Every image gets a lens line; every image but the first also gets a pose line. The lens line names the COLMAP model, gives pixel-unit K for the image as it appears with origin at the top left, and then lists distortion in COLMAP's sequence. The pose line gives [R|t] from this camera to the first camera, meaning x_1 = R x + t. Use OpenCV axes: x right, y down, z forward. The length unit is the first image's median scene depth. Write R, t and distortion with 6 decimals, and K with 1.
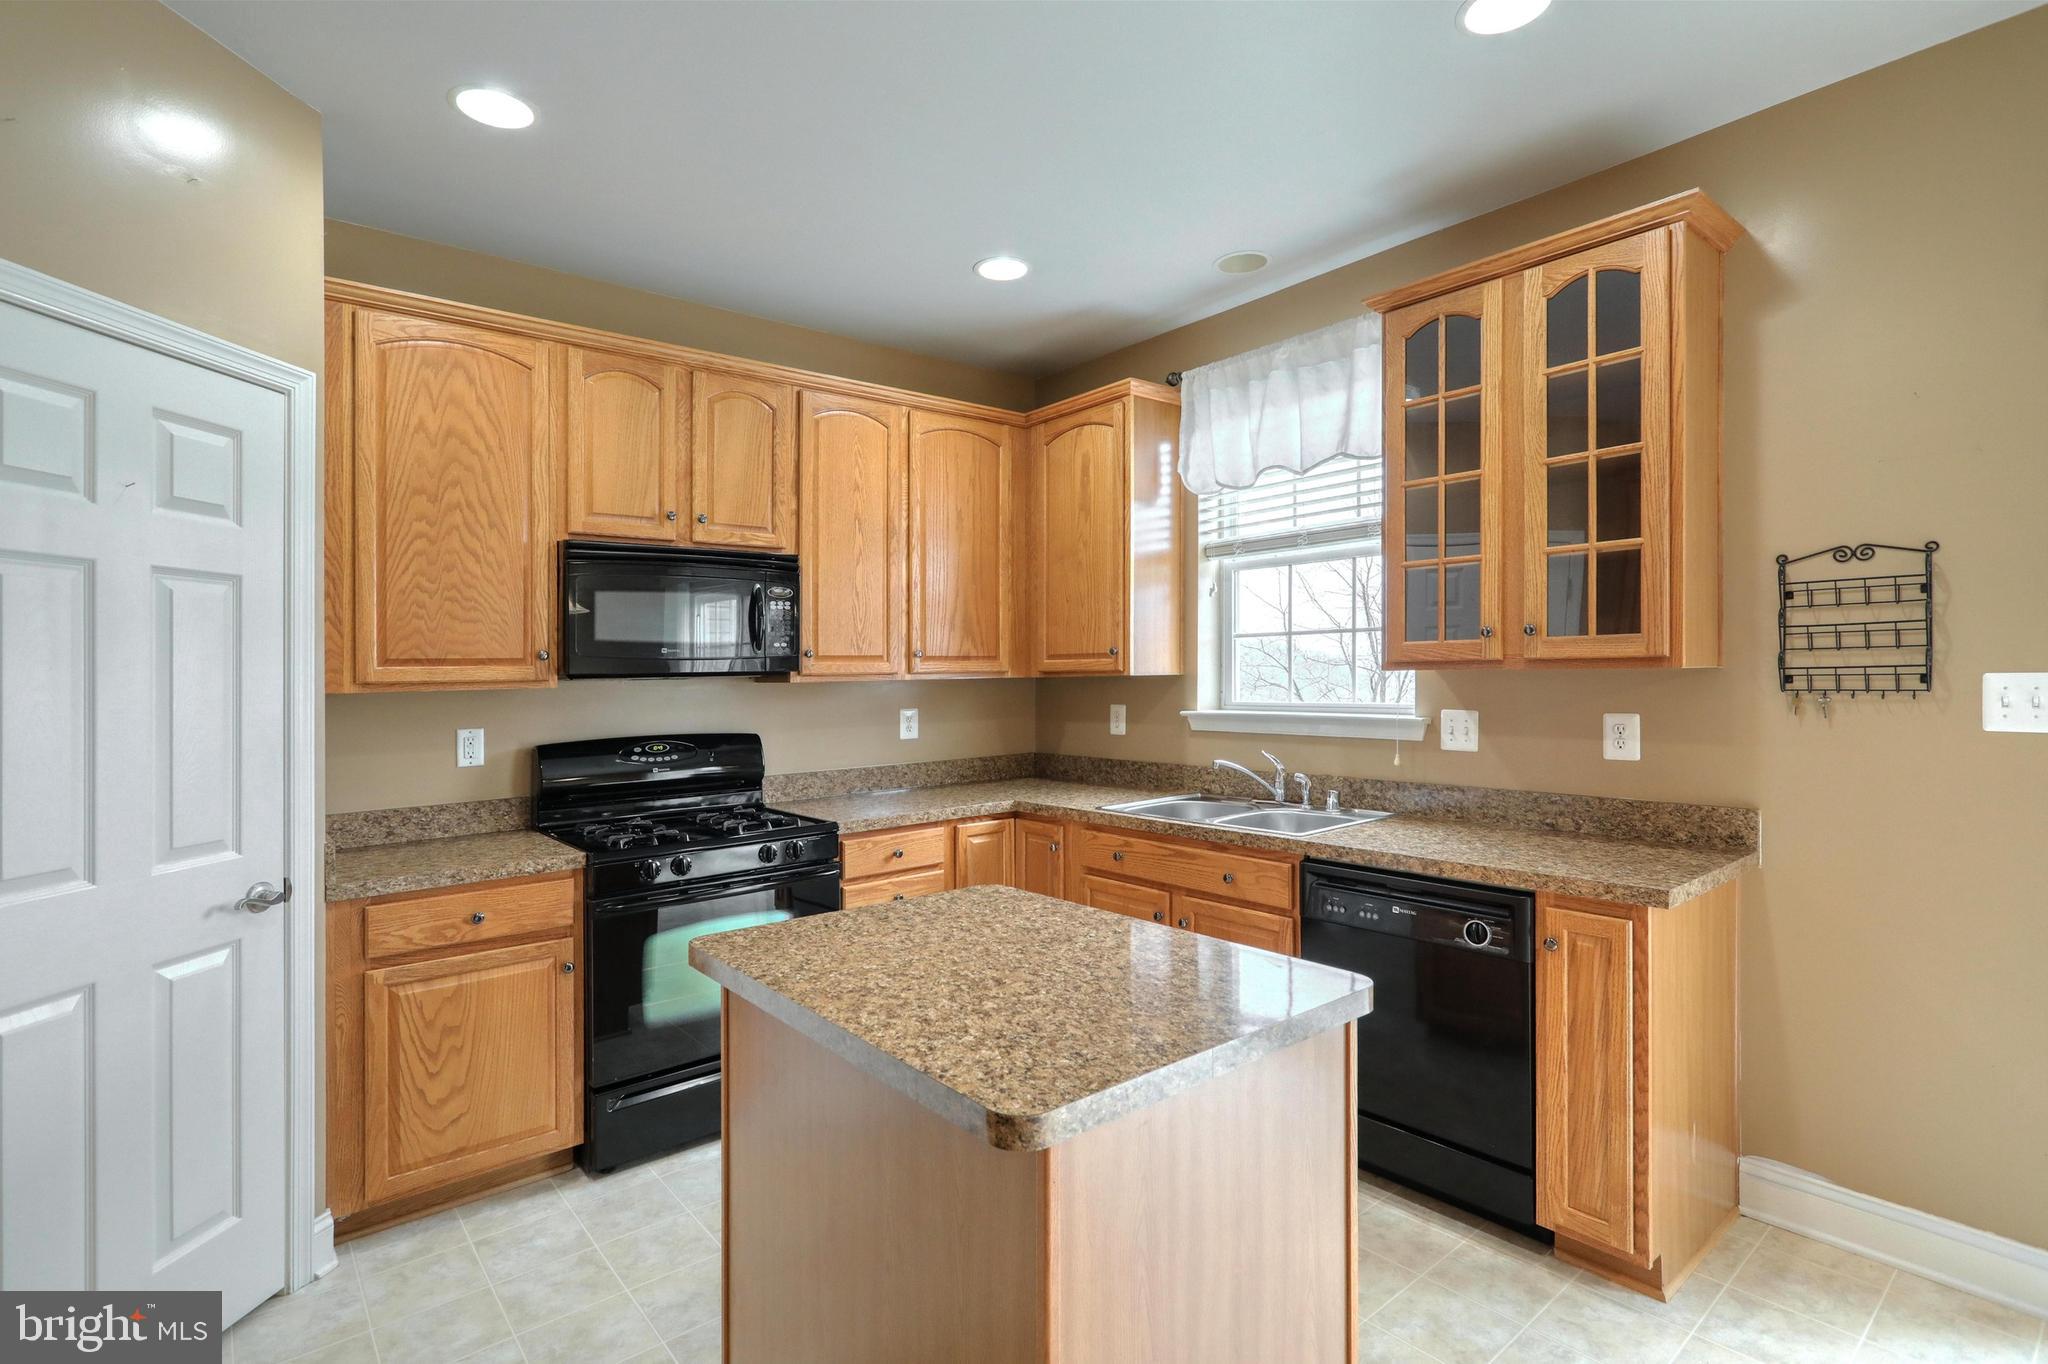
lens RADIAL K [[981.7, 0, 1026.2], [0, 981.7, 676.1], [0, 0, 1]] dist [-0.002436, 0.000199]
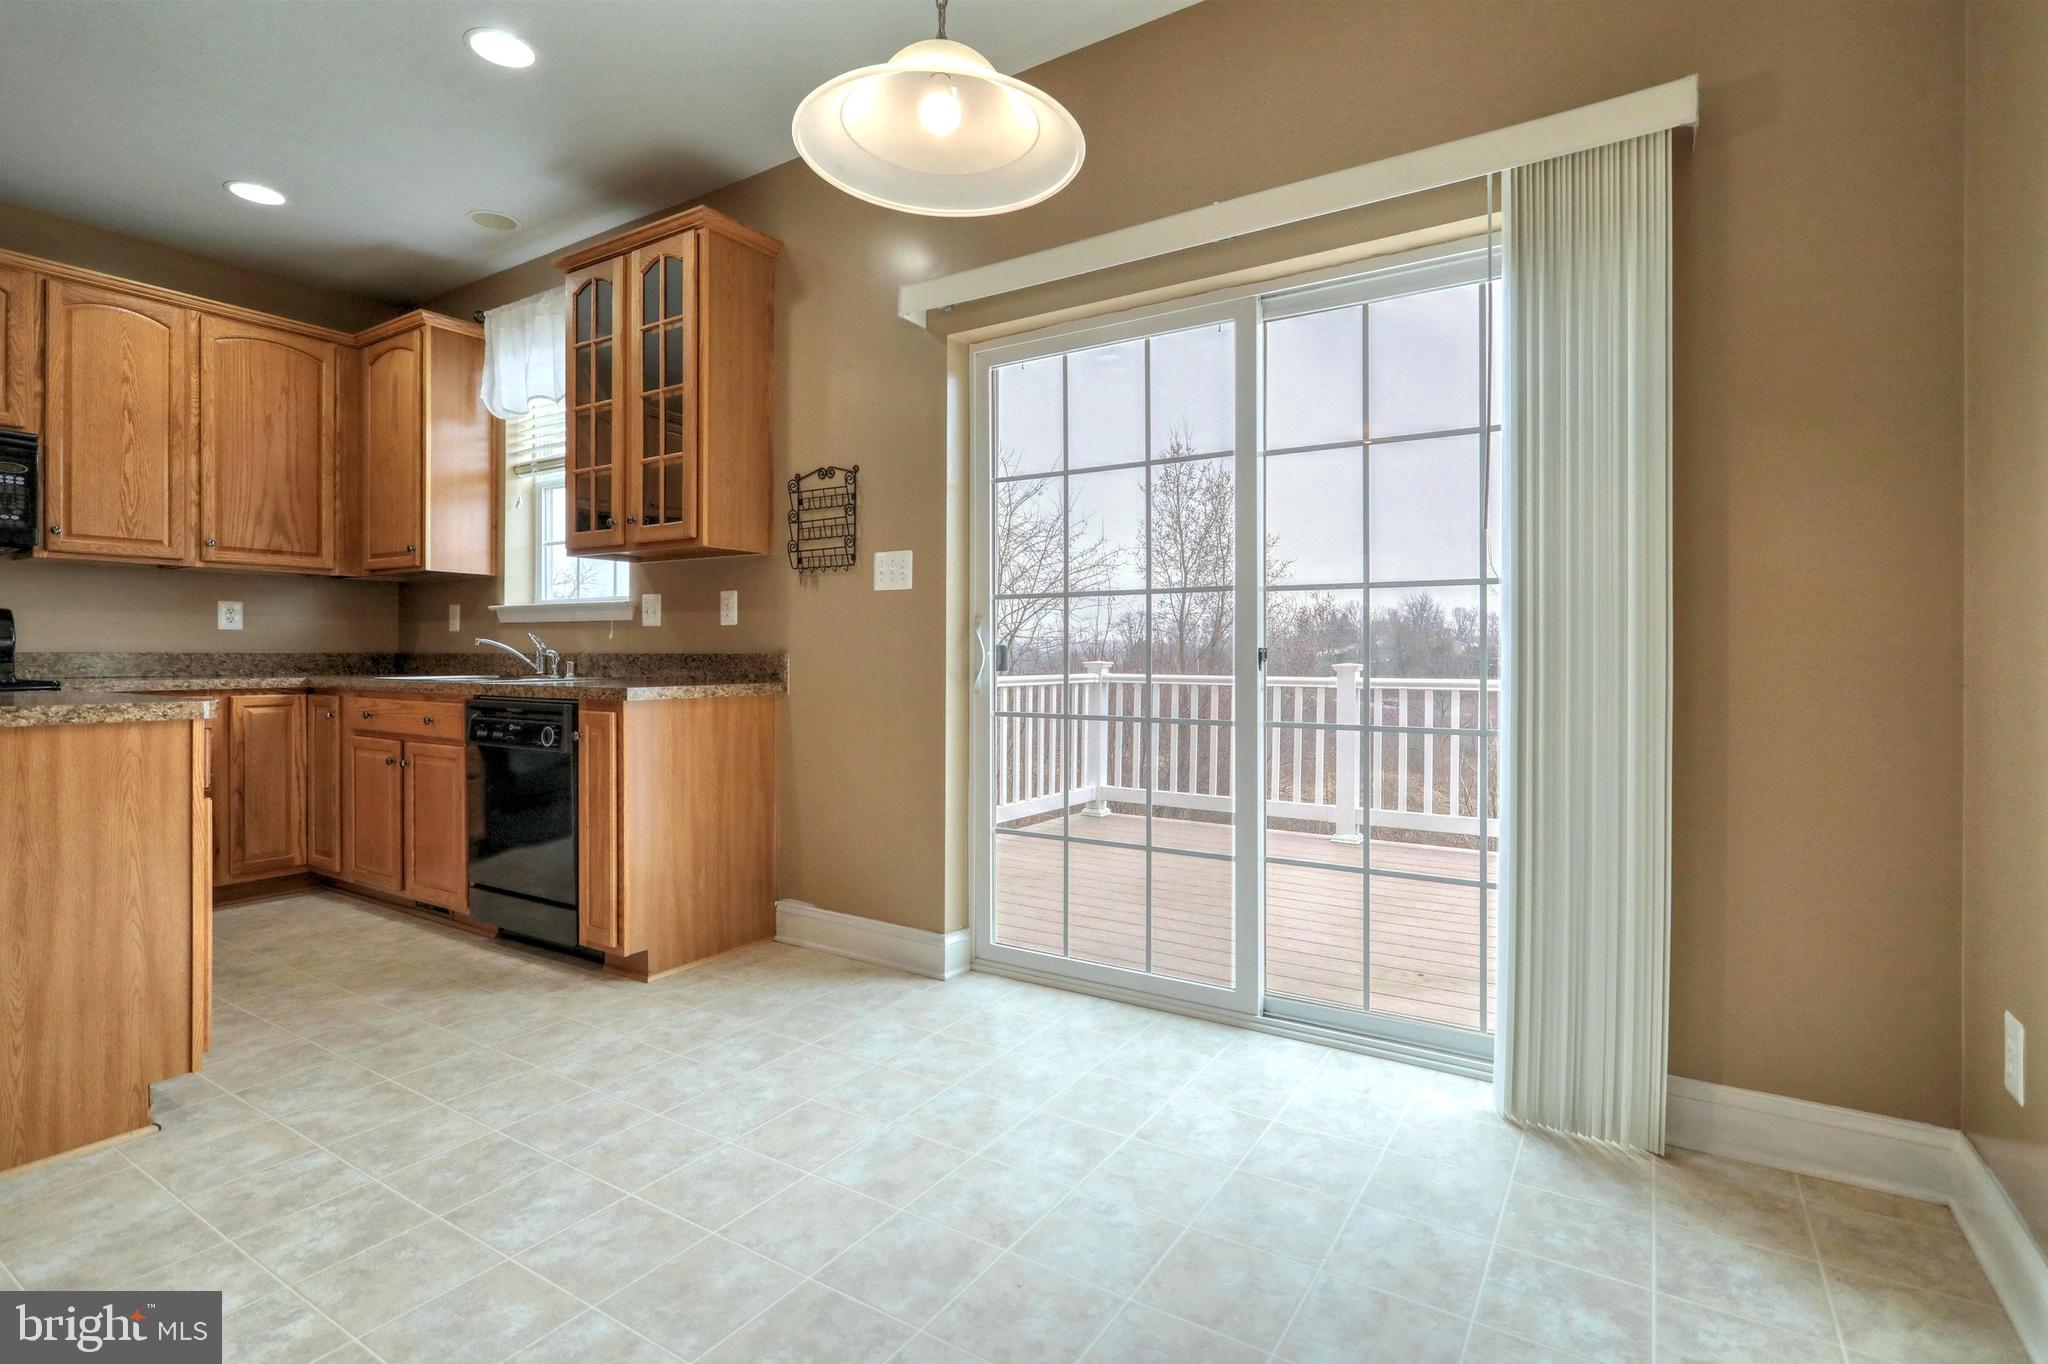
lens RADIAL K [[965.6, 0, 1032.6], [0, 965.6, 670.9], [0, 0, 1]] dist [-0.001243, -0.000034]
pose [[0.952106, 0.014965, 0.305401, 0.537129], [-0.017922, 0.999816, 0.006882, 0.118393], [-0.305242, -0.012025, 0.952199, -0.360031]]
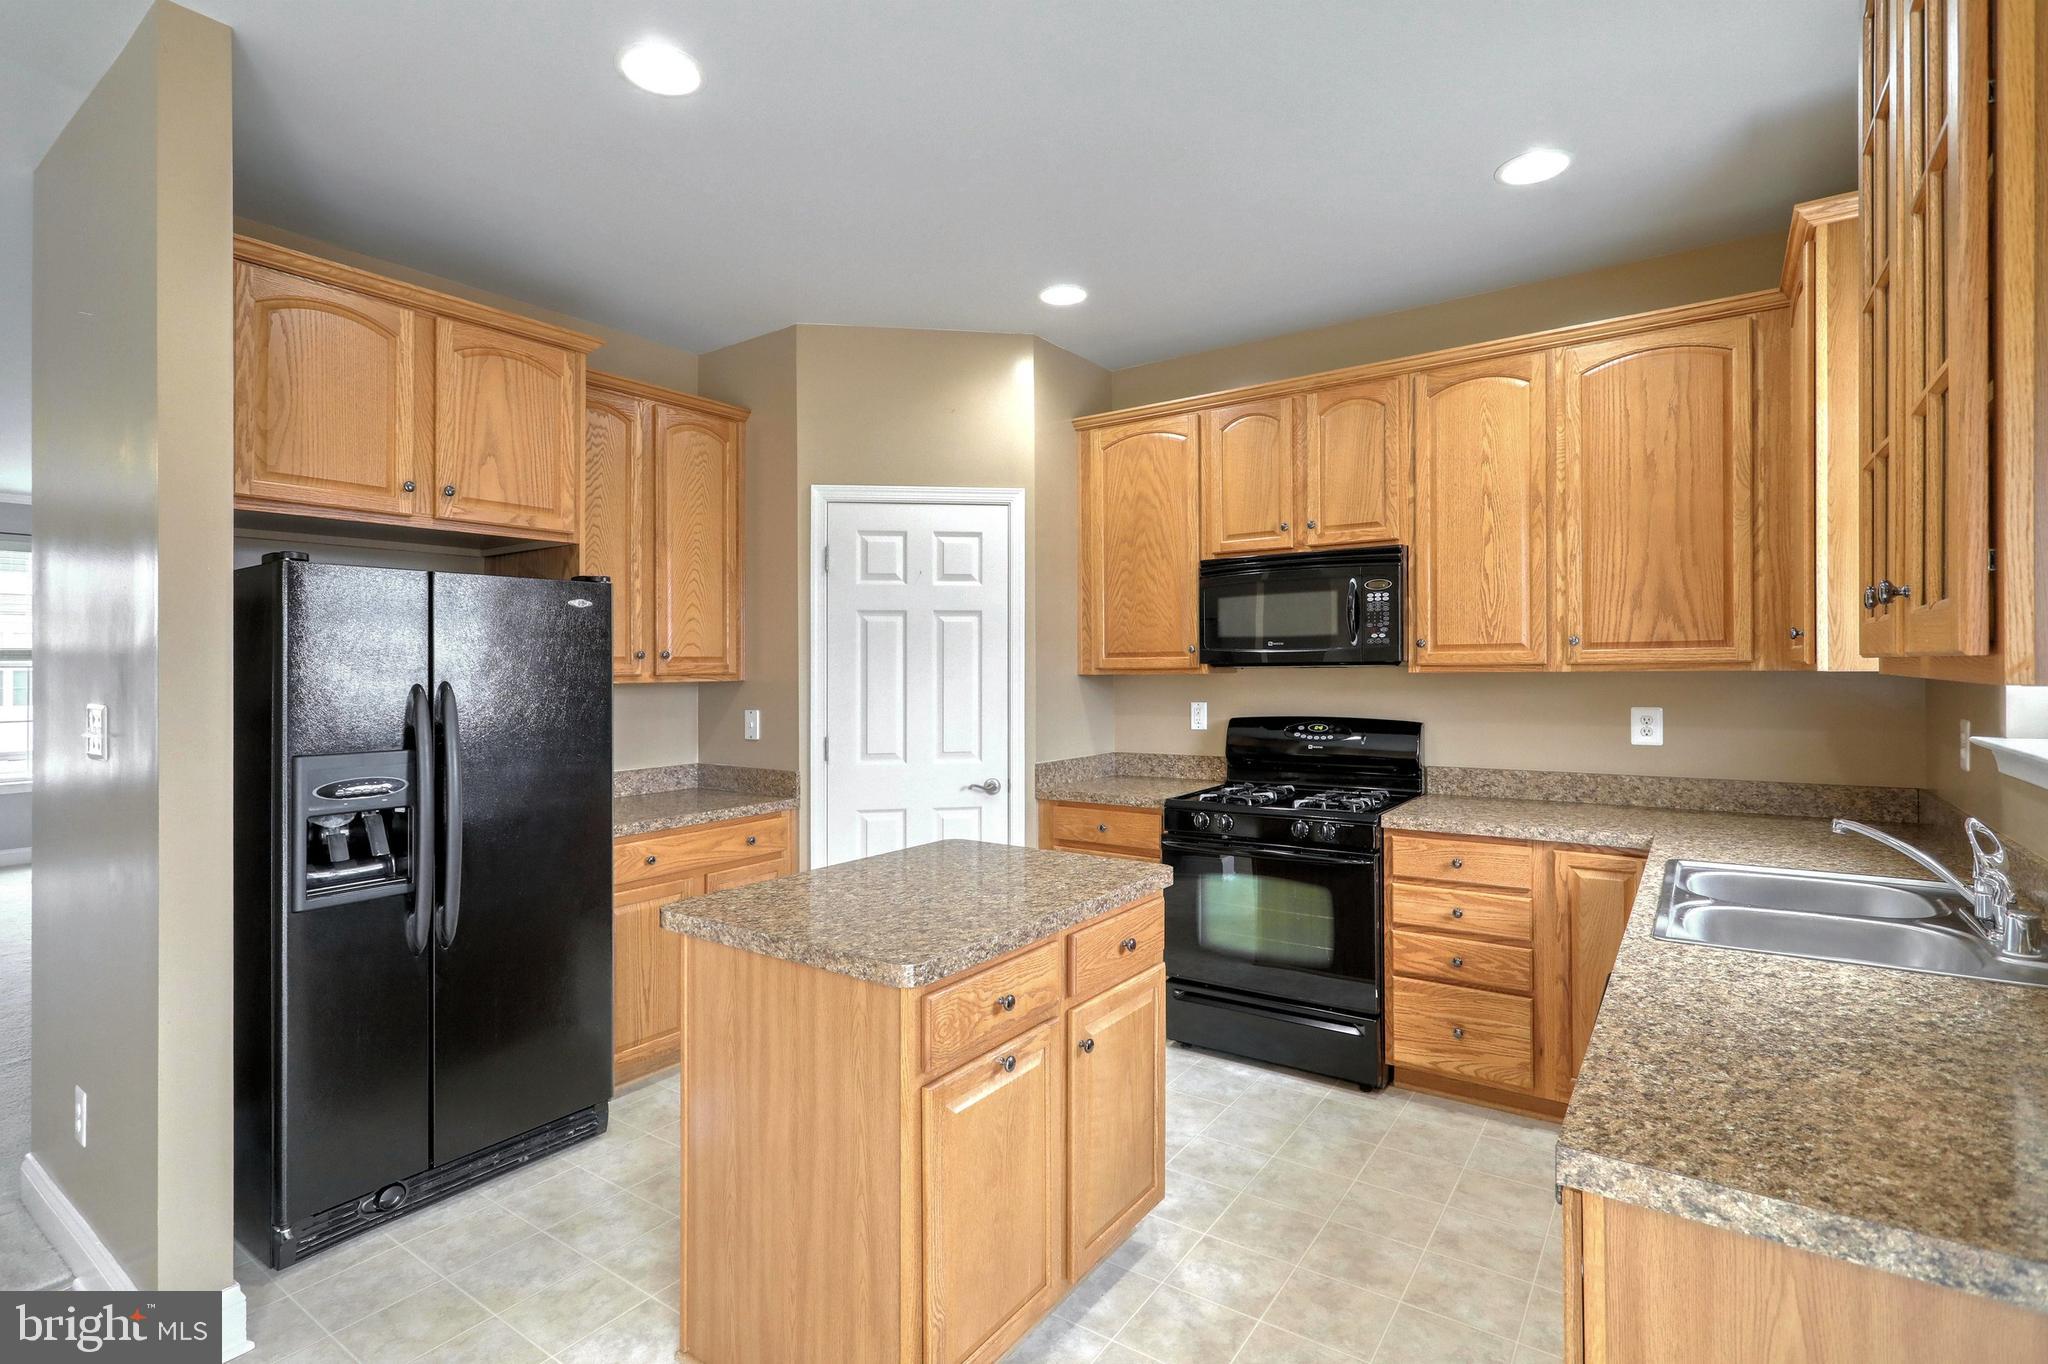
lens RADIAL K [[981.7, 0, 1026.2], [0, 981.7, 676.1], [0, 0, 1]] dist [-0.002436, 0.000199]
pose [[0.262233, 0.021468, -0.964766, 0.713671], [0.000111, 0.999752, 0.022277, -0.013955], [0.965005, -0.005948, 0.262165, 0.418300]]
